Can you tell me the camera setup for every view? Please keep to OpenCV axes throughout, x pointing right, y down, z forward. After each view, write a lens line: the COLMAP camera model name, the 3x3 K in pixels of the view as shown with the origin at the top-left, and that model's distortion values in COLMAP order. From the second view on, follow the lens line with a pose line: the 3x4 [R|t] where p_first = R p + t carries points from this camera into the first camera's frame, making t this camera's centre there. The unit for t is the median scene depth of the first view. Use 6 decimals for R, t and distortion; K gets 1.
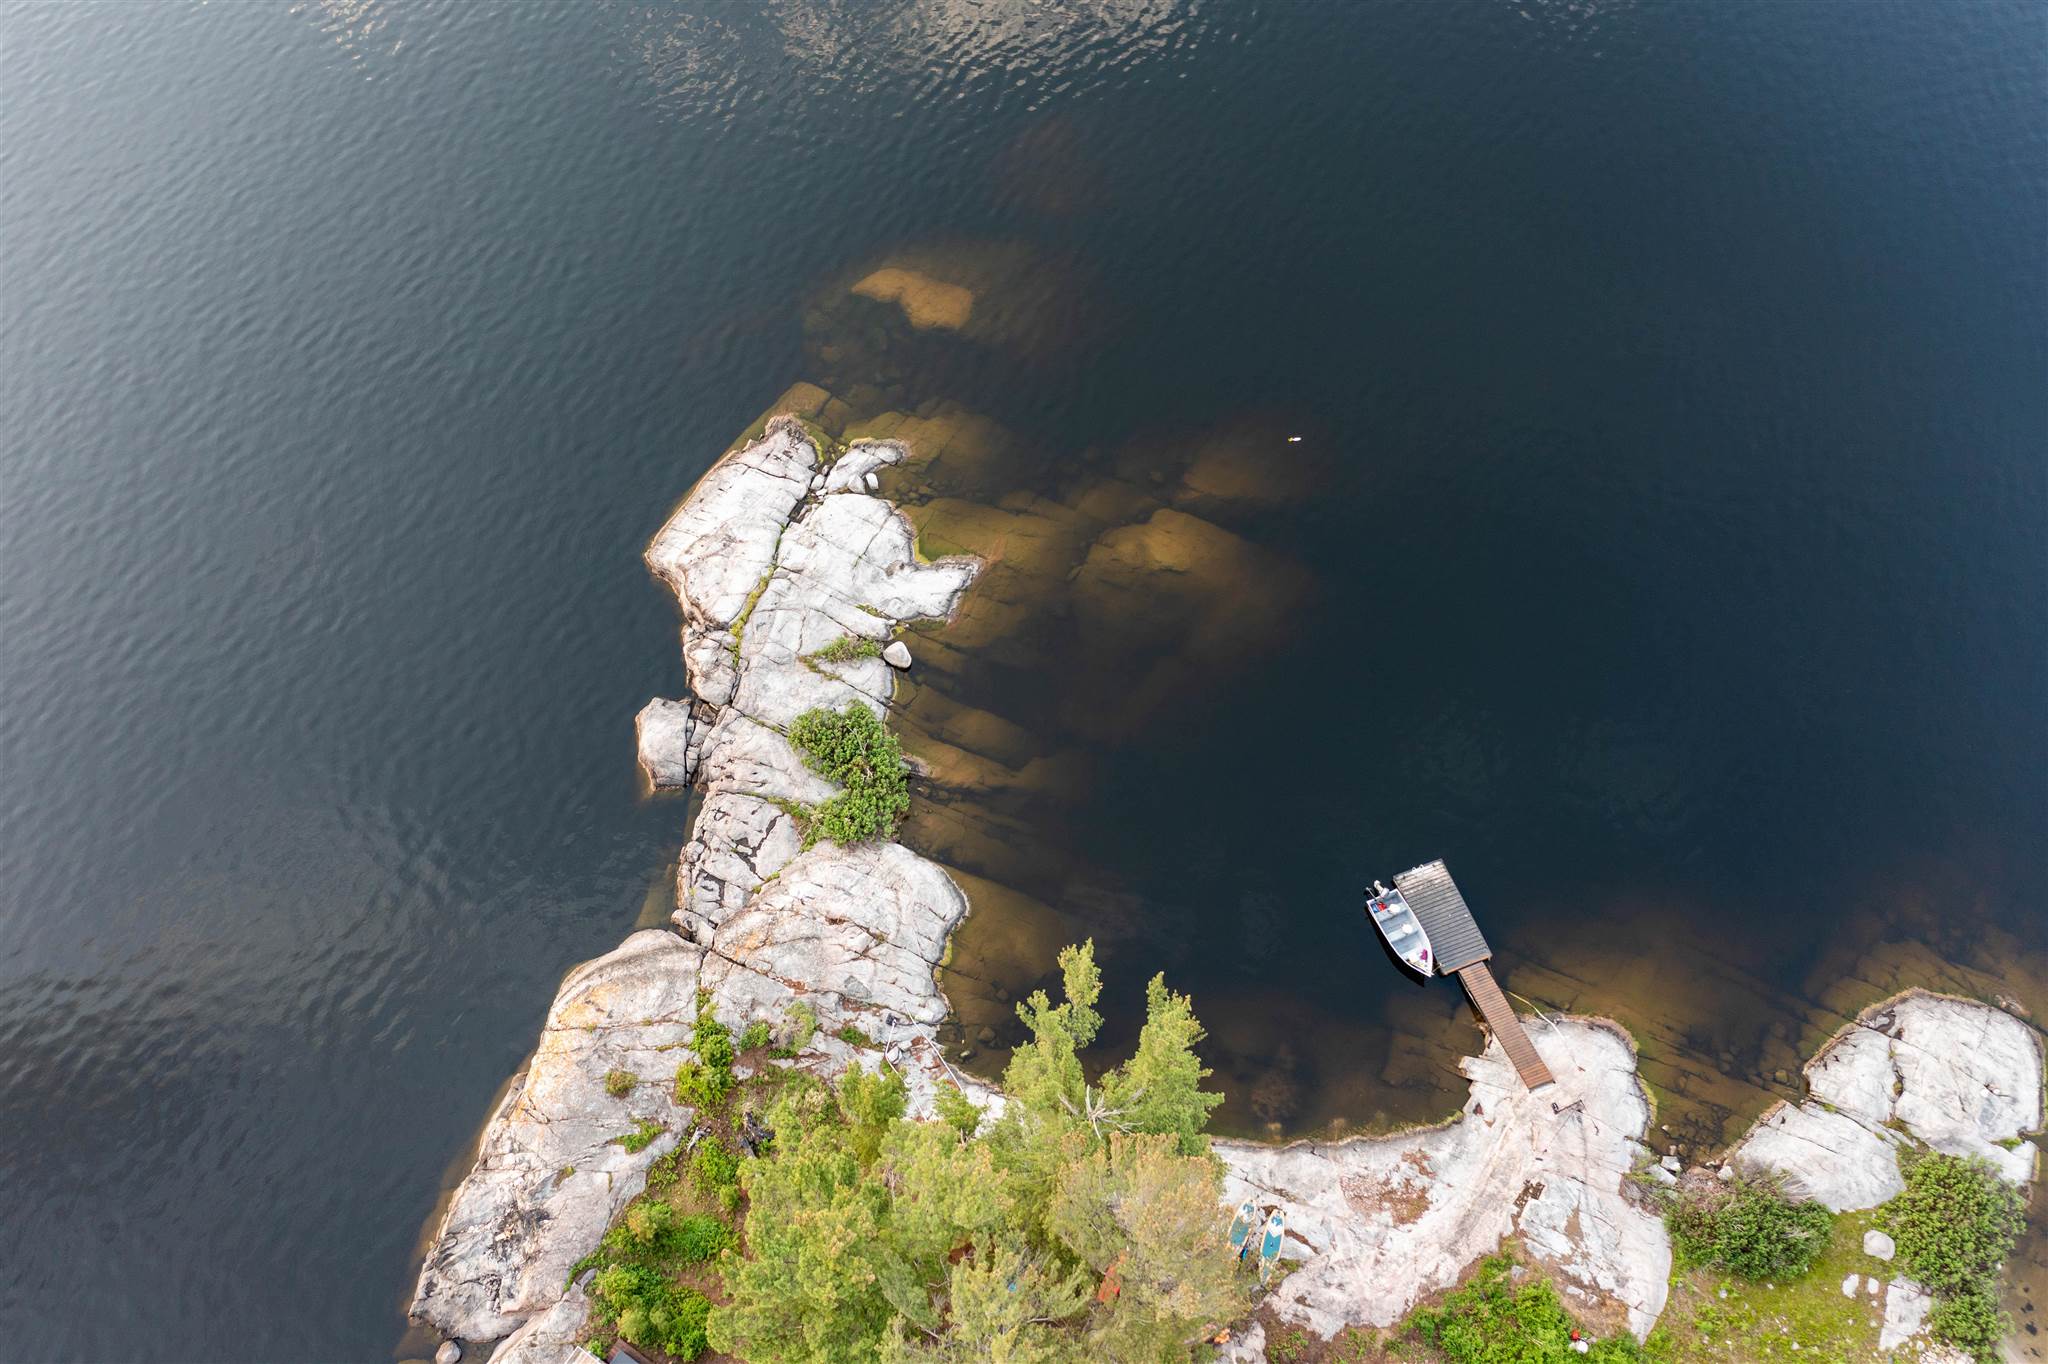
lens RADIAL K [[1599.2, 0, 1020.9], [0, 1599.2, 684.3], [0, 0, 1]] dist [-0.018991, 0.006081]
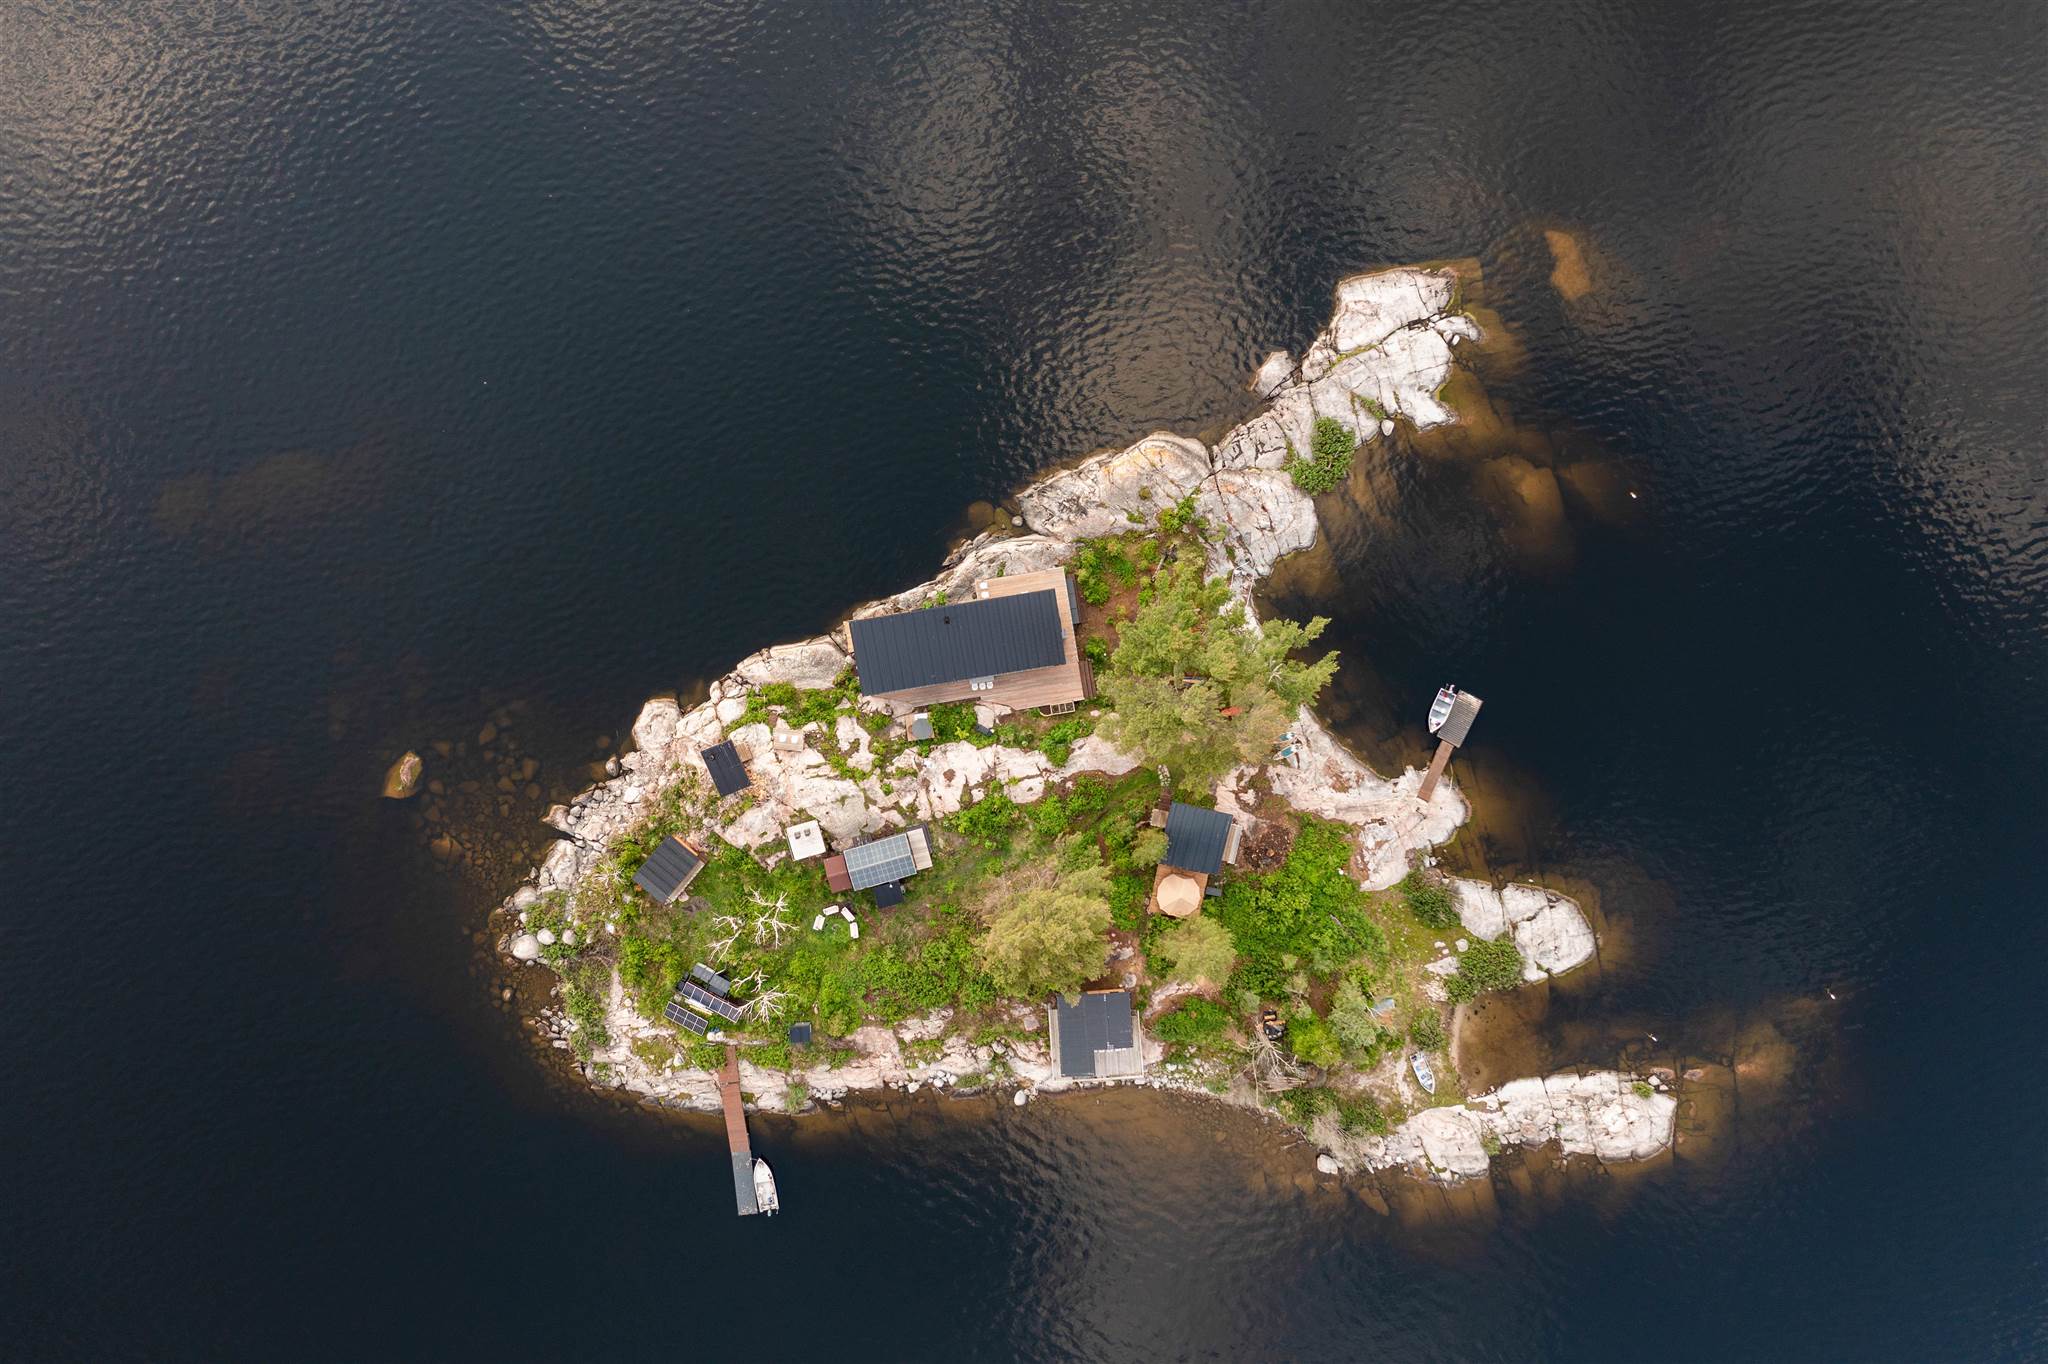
lens RADIAL K [[1599.2, 0, 1020.9], [0, 1599.2, 684.3], [0, 0, 1]] dist [-0.018991, 0.006081]
pose [[0.674649, 0.738087, 0.008753, -0.185348], [-0.657222, 0.595253, 0.462313, -0.493906], [0.336017, -0.317651, 0.886674, -1.088545]]
